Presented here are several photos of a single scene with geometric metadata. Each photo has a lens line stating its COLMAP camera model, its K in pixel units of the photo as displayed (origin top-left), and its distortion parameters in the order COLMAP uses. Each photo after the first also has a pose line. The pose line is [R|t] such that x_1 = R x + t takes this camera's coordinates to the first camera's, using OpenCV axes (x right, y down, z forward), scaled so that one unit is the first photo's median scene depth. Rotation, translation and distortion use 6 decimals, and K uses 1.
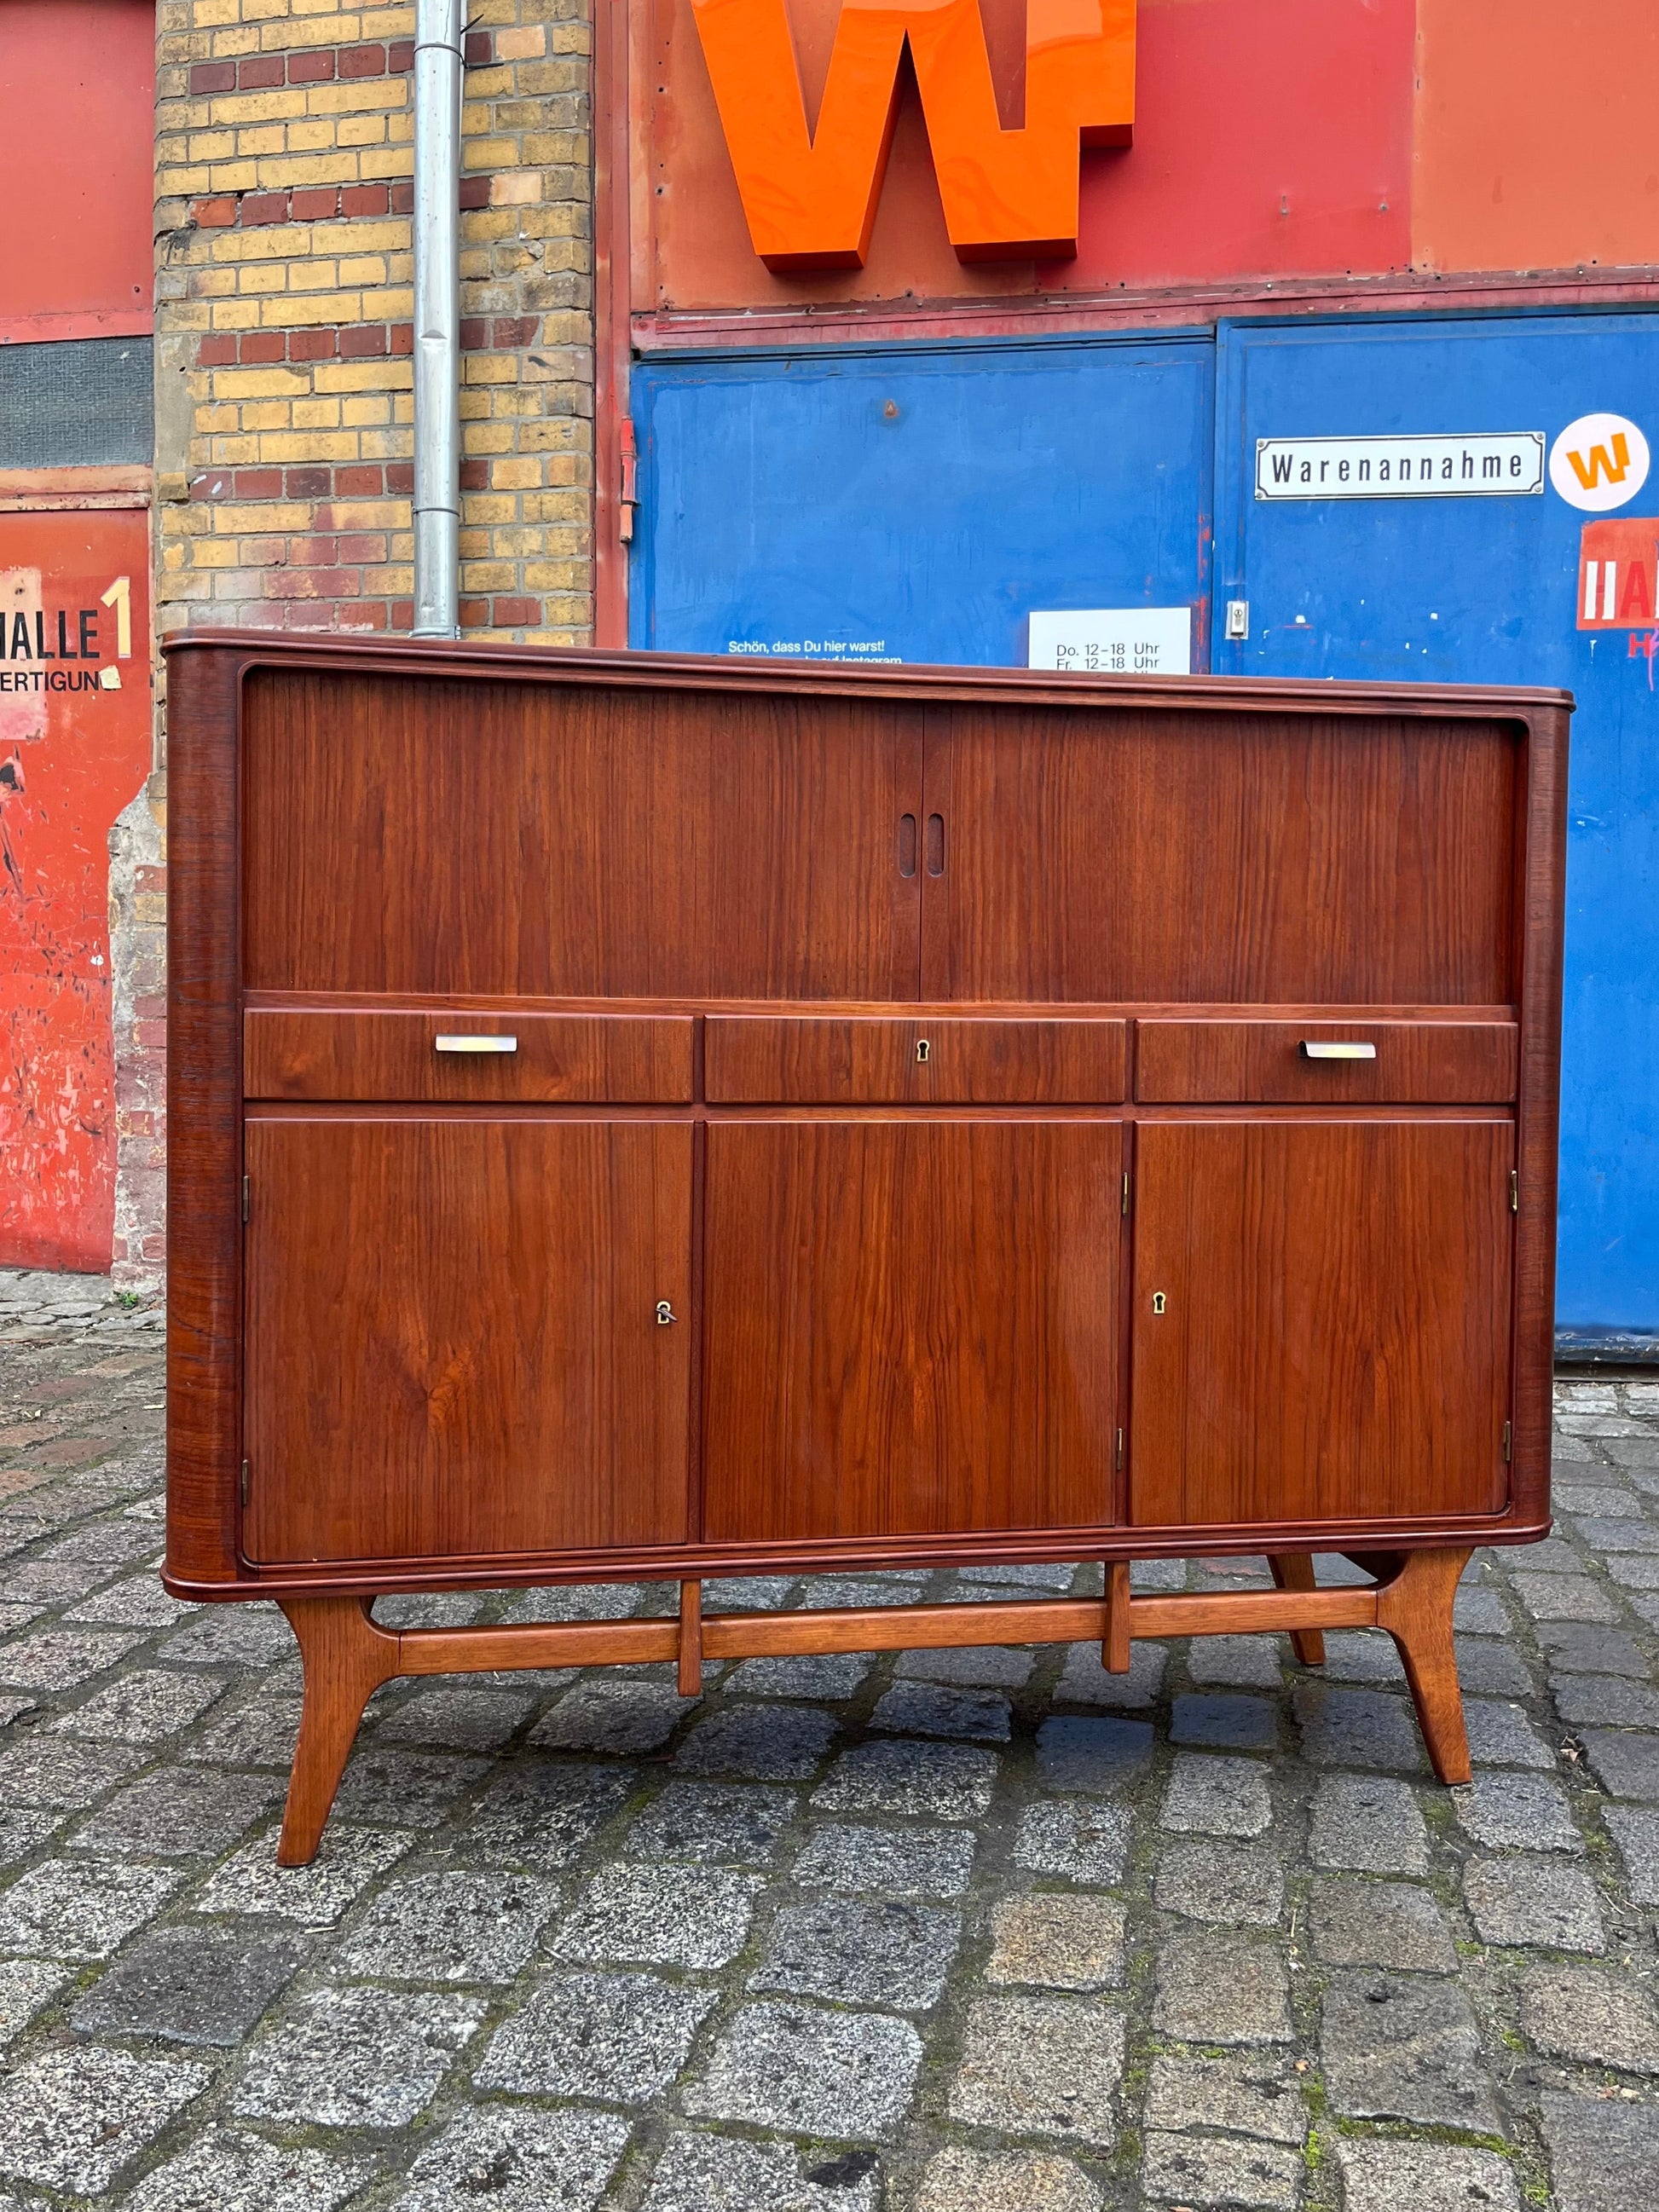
lens RADIAL K [[1935.0, 0, 860.9], [0, 1935.0, 1061.4], [0, 0, 1]] dist [0.039186, -0.015612]
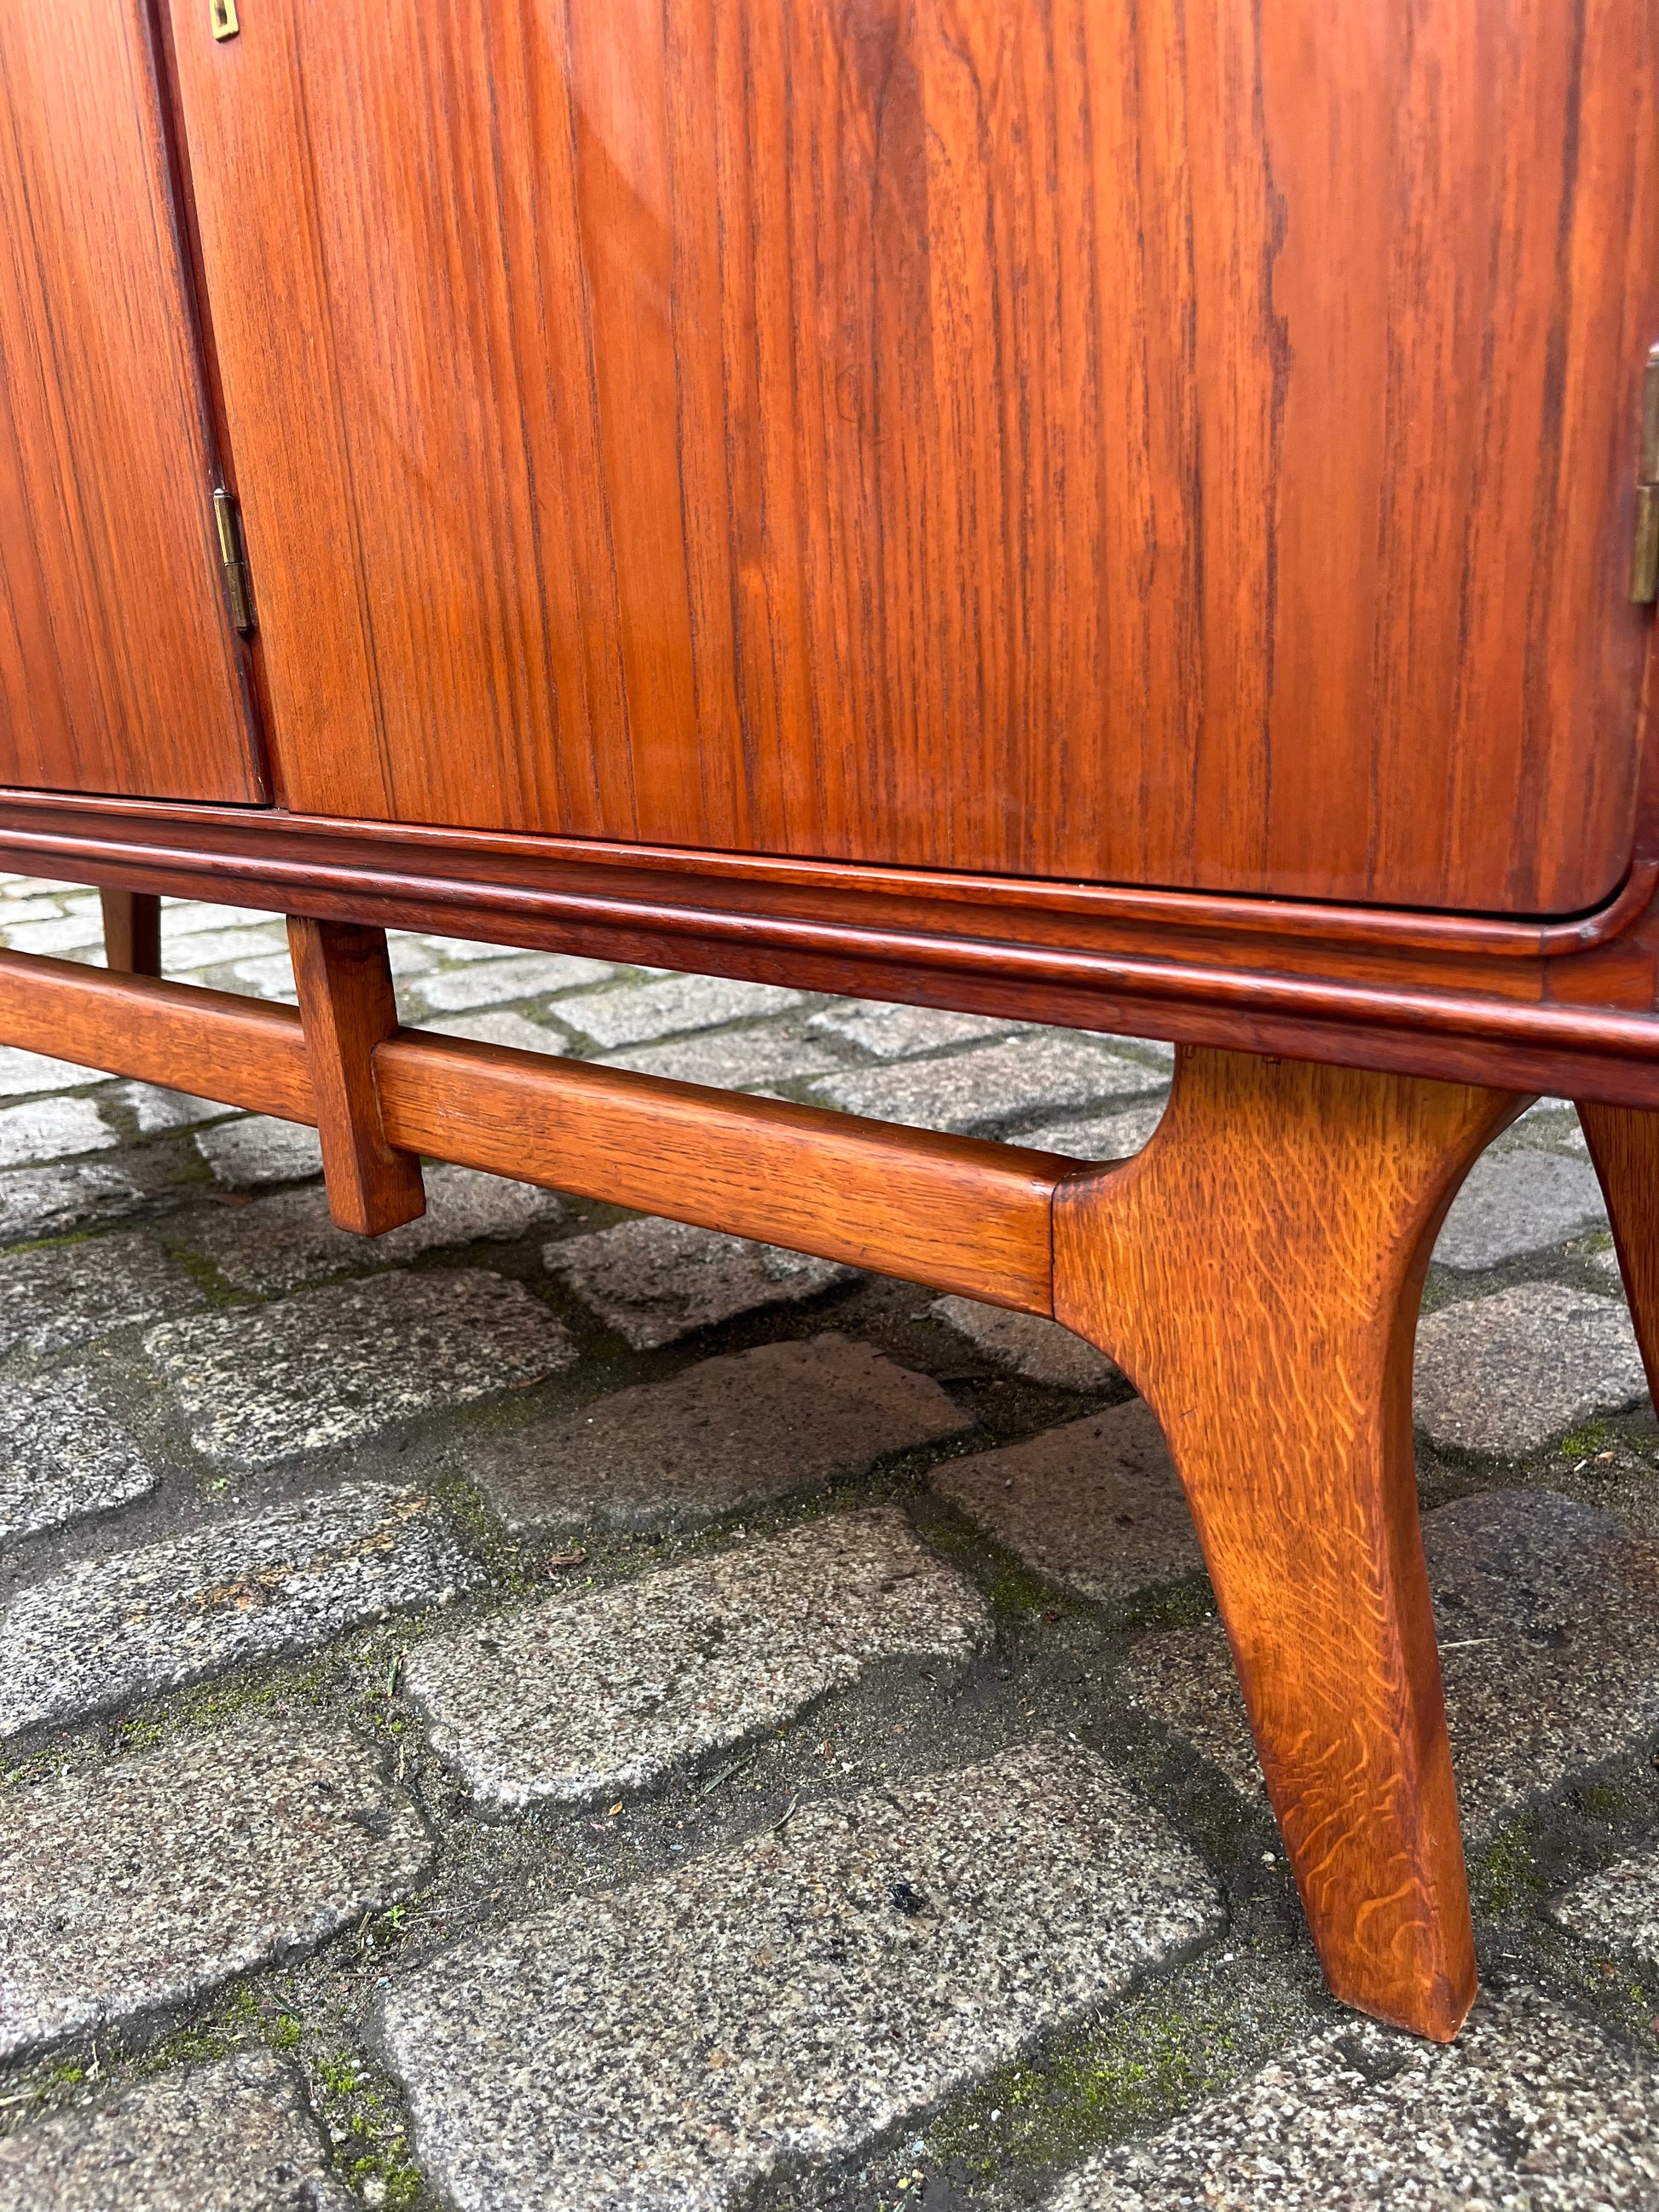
lens RADIAL K [[1687.1, 0, 833.3], [0, 1687.1, 1112.5], [0, 0, 1]] dist [0.056176, -0.090739]
pose [[0.661041, 0.188844, -0.726197, 0.408976], [0.020511, 0.962903, 0.269069, 0.211383], [0.750069, -0.192760, 0.632645, 0.870117]]
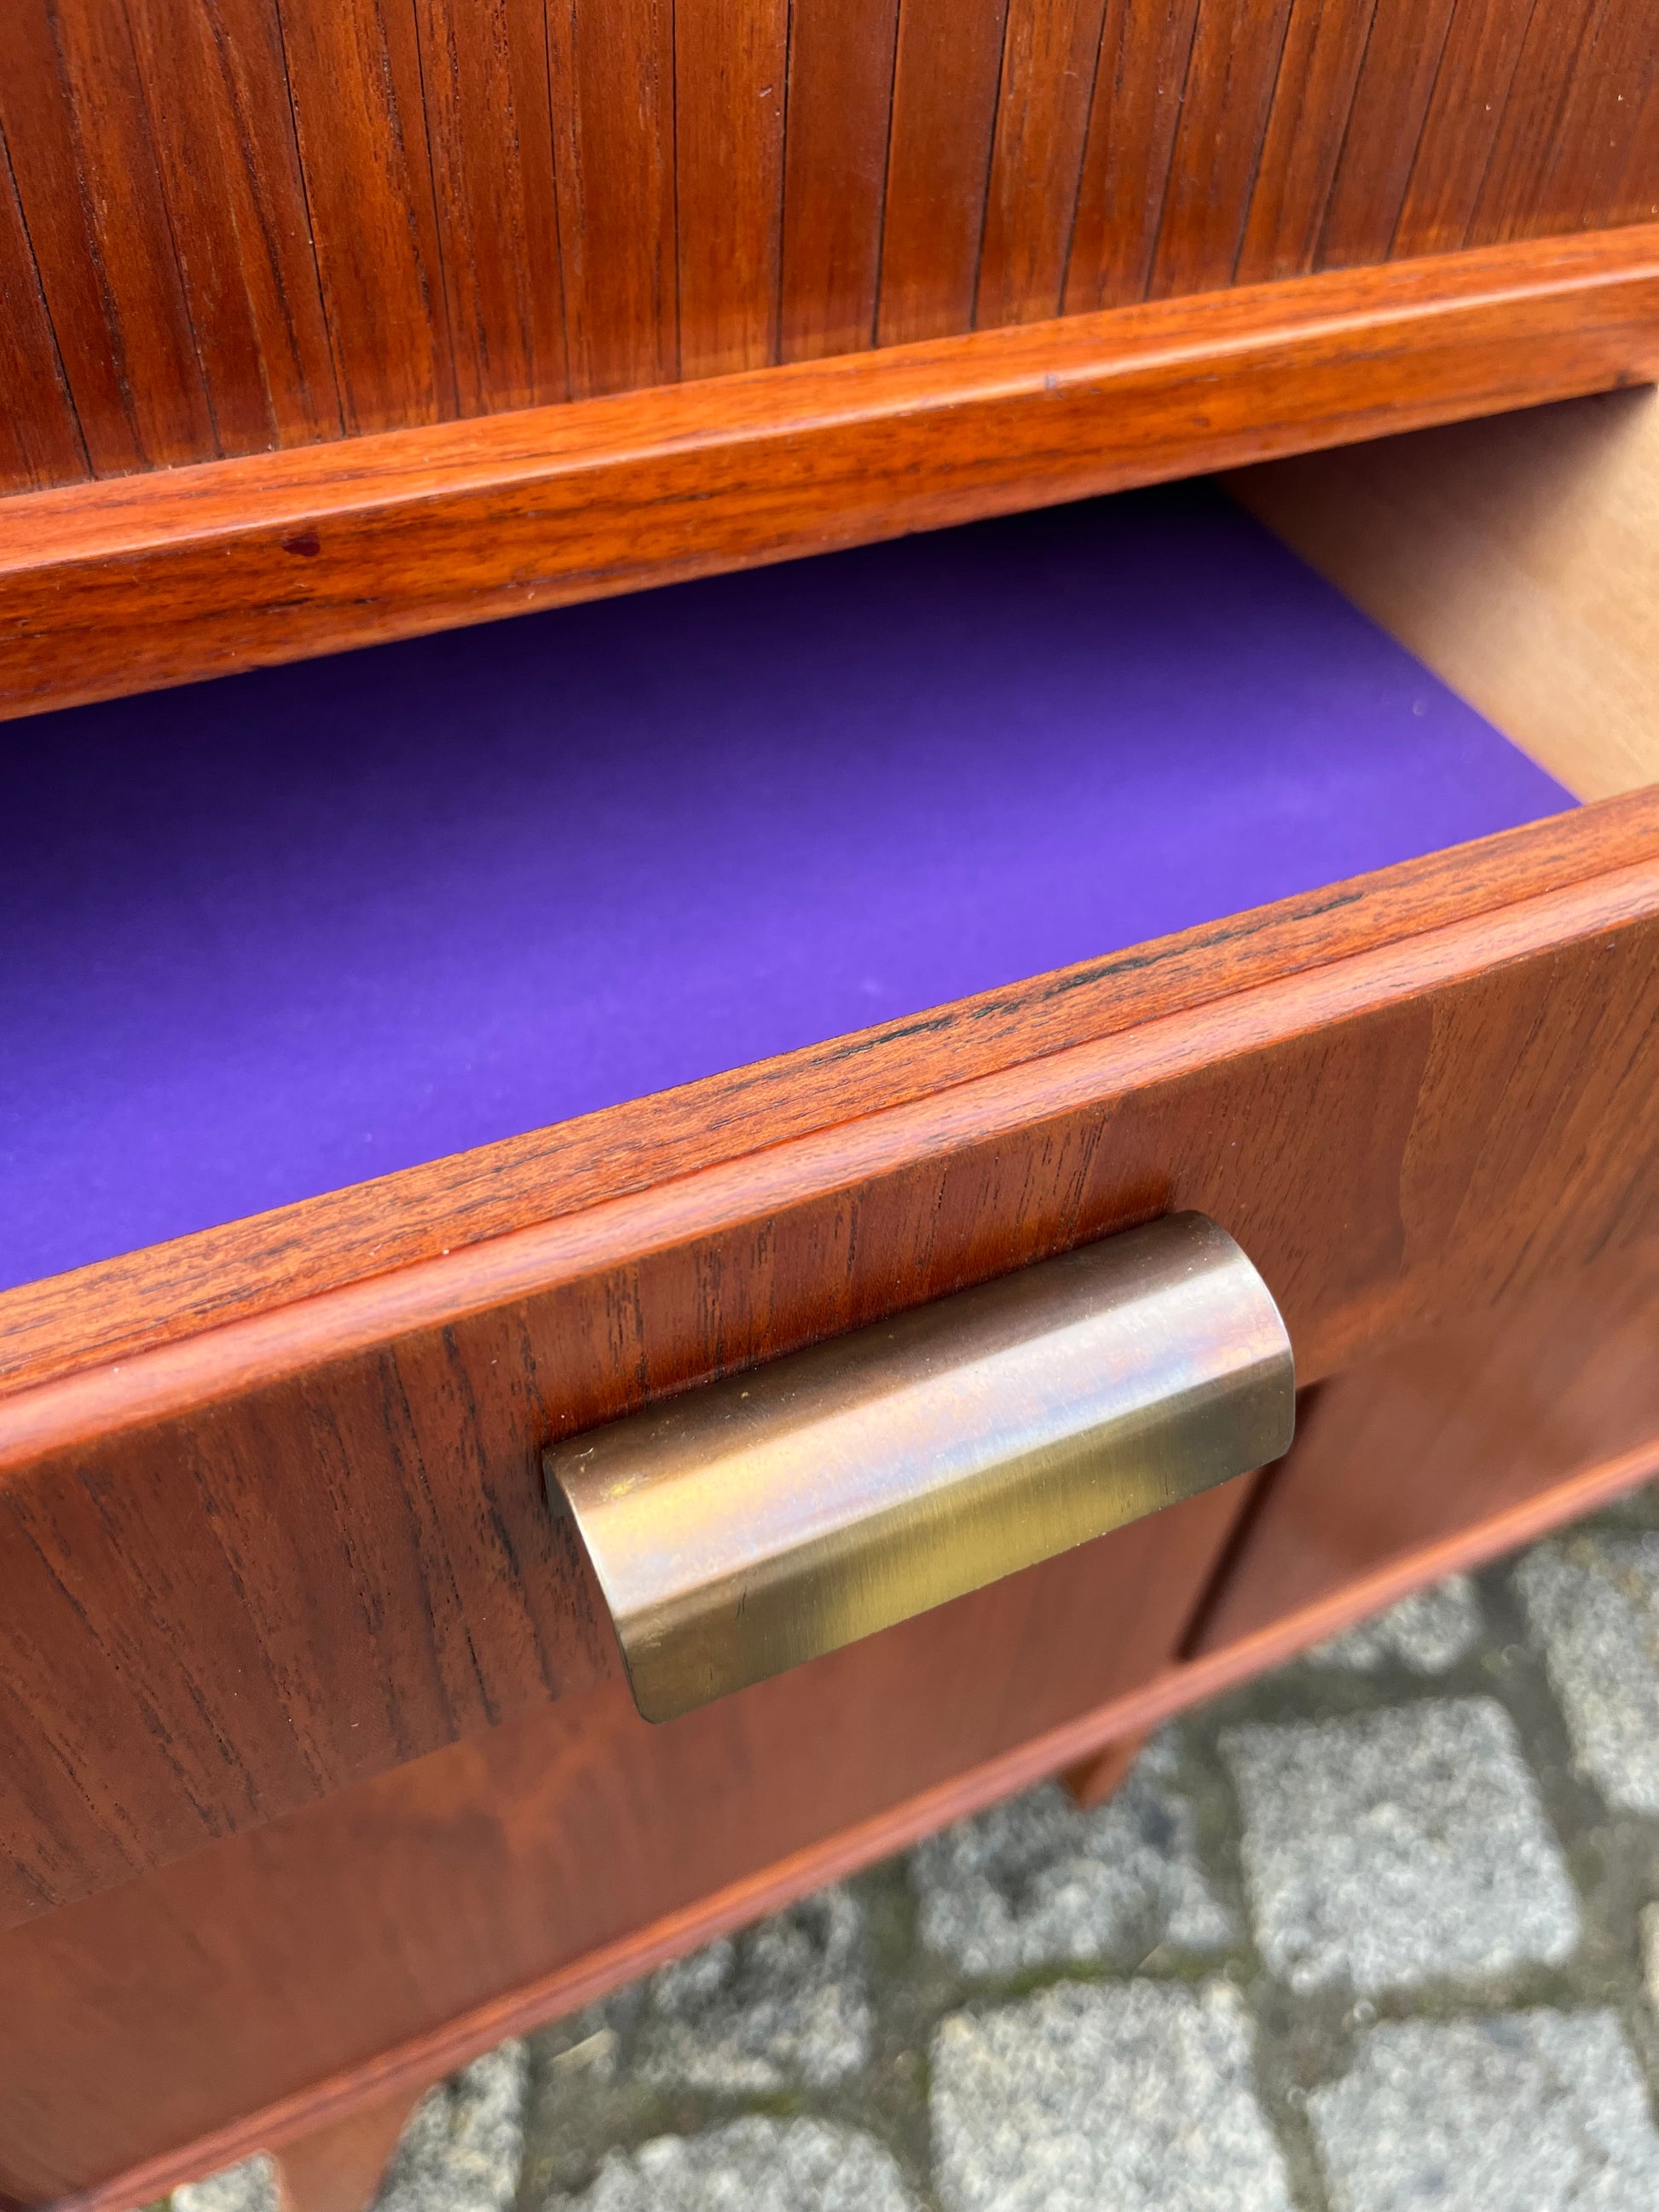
lens RADIAL K [[1714.3, 0, 829.5], [0, 1714.3, 1106.0], [0, 0, 1]] dist [0.078564, -0.149033]
pose [[0.964731, -0.168785, 0.202004, -0.195076], [-0.027925, 0.697434, 0.716104, -0.076374], [-0.261752, -0.696489, 0.668123, 0.816632]]
